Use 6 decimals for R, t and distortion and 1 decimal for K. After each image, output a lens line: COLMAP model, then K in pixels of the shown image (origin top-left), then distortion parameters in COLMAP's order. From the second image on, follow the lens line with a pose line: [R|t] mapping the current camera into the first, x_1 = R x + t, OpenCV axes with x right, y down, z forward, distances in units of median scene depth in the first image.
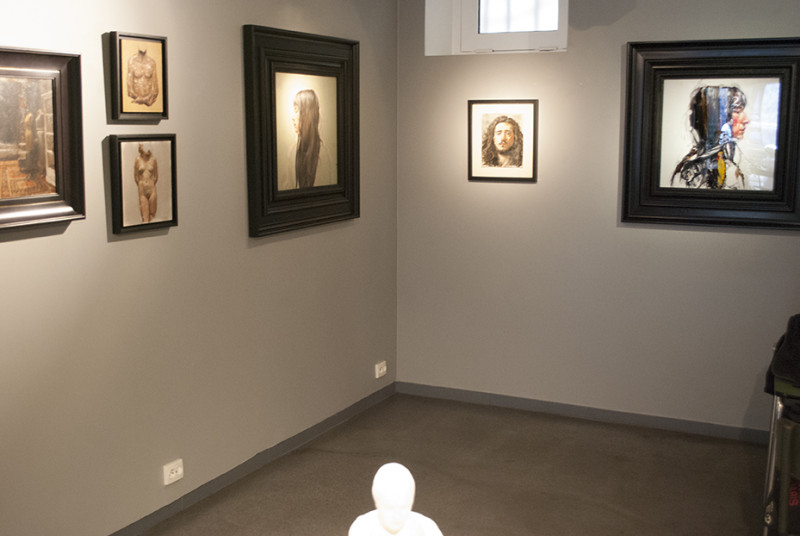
lens RADIAL K [[886.4, 0, 401.5], [0, 886.4, 266.4], [0, 0, 1]] dist [-0.055461, 0.000000]
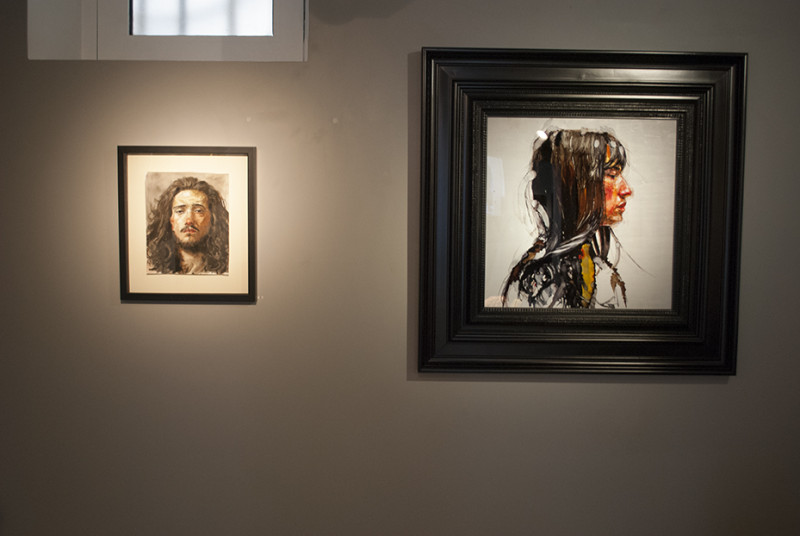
lens RADIAL K [[886.4, 0, 400.3], [0, 886.4, 268.5], [0, 0, 1]] dist [-0.055461, 0.000000]
pose [[0.910641, -0.014009, 0.412962, 0.013405], [0.053416, 0.995030, -0.084036, -0.070940], [-0.409732, 0.098586, 0.906863, 0.516651]]
